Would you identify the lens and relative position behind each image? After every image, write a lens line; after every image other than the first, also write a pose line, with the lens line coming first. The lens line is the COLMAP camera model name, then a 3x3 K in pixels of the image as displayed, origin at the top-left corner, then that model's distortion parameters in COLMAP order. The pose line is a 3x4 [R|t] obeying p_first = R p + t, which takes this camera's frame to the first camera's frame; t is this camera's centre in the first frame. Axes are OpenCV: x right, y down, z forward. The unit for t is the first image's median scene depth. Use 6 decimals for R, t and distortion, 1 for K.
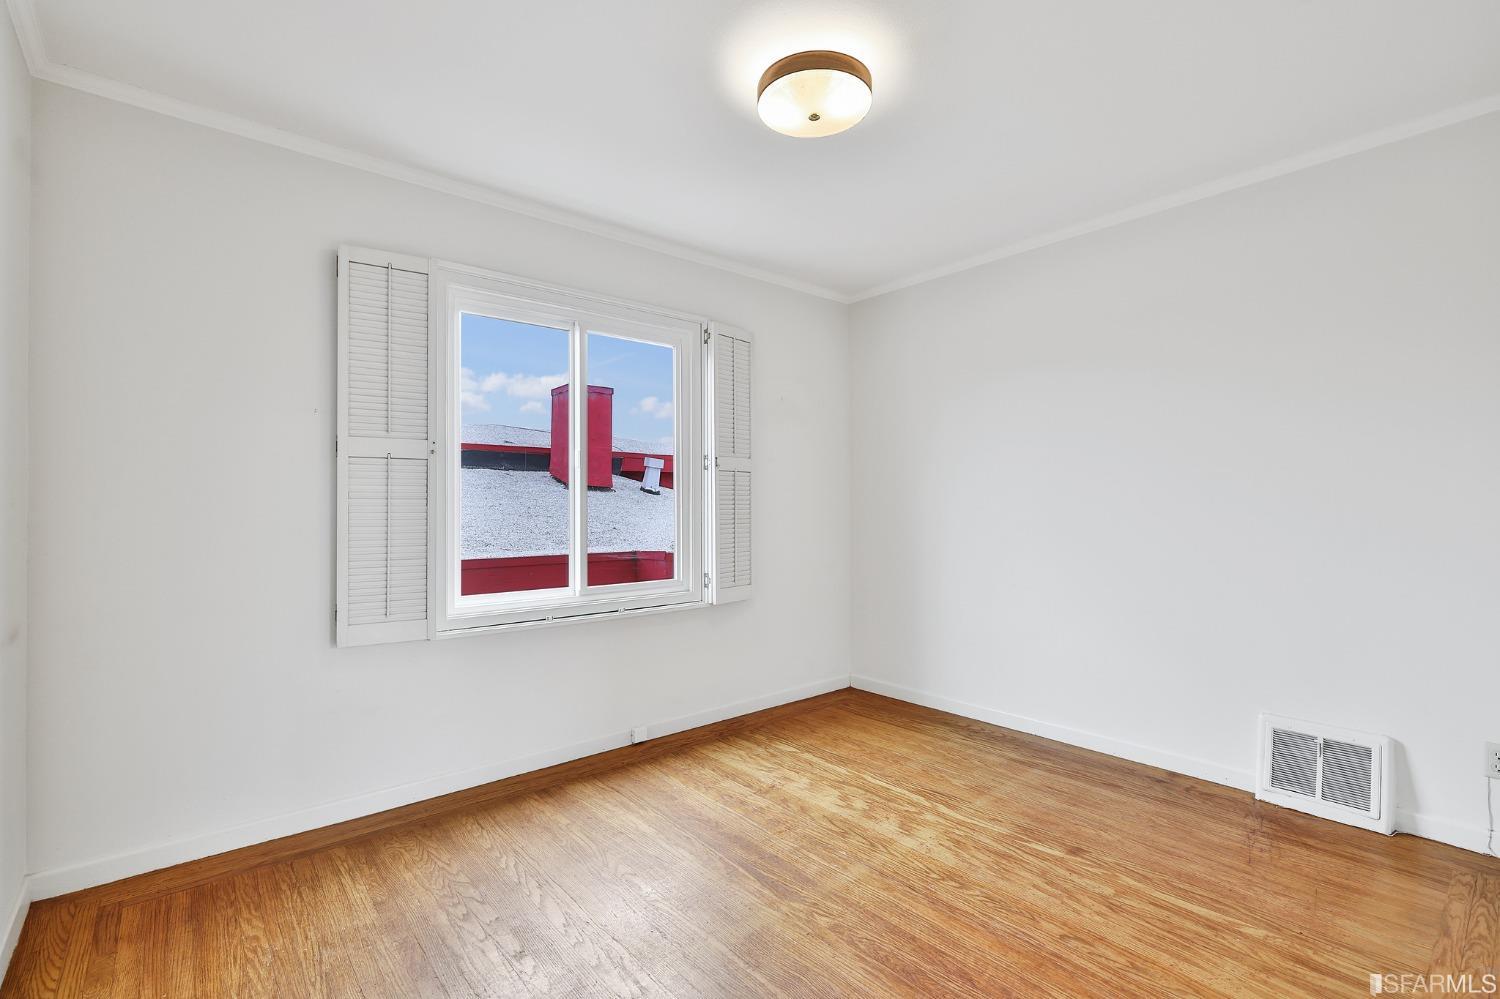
lens RADIAL K [[693.6, 0, 731.0], [0, 693.6, 495.0], [0, 0, 1]] dist [-0.000665, -0.000286]
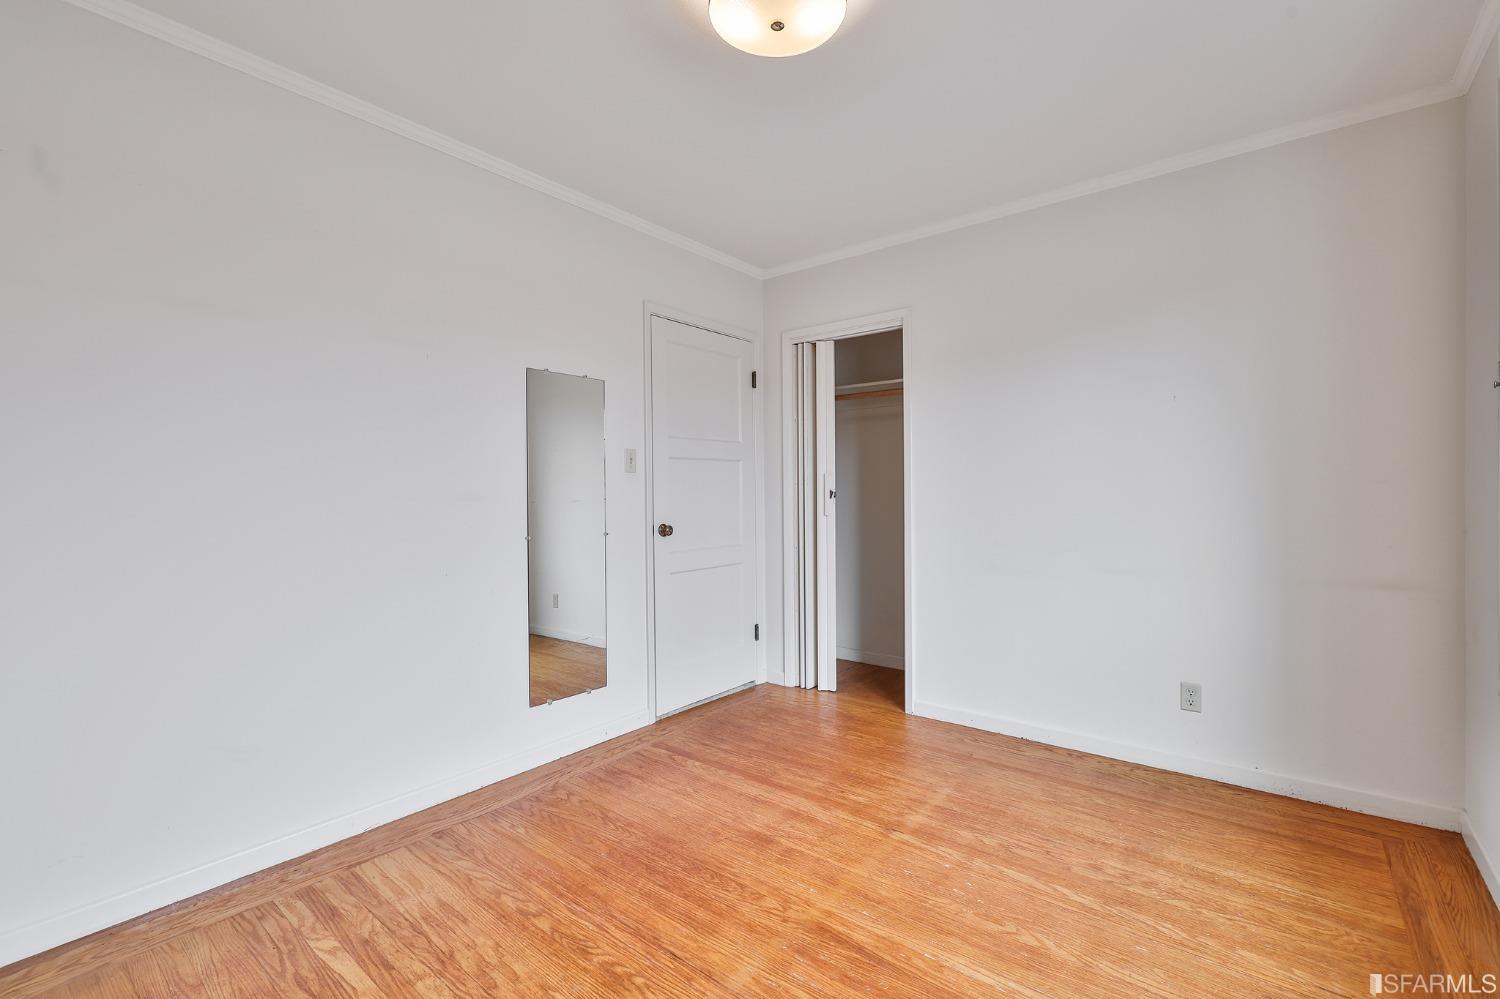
lens RADIAL K [[693.6, 0, 731.0], [0, 693.6, 495.0], [0, 0, 1]] dist [-0.000665, -0.000286]
pose [[-0.982615, 0.011867, -0.185275, 0.367969], [0.014066, 0.999845, -0.010558, 0.036157], [0.185121, -0.012980, -0.982630, 1.974389]]
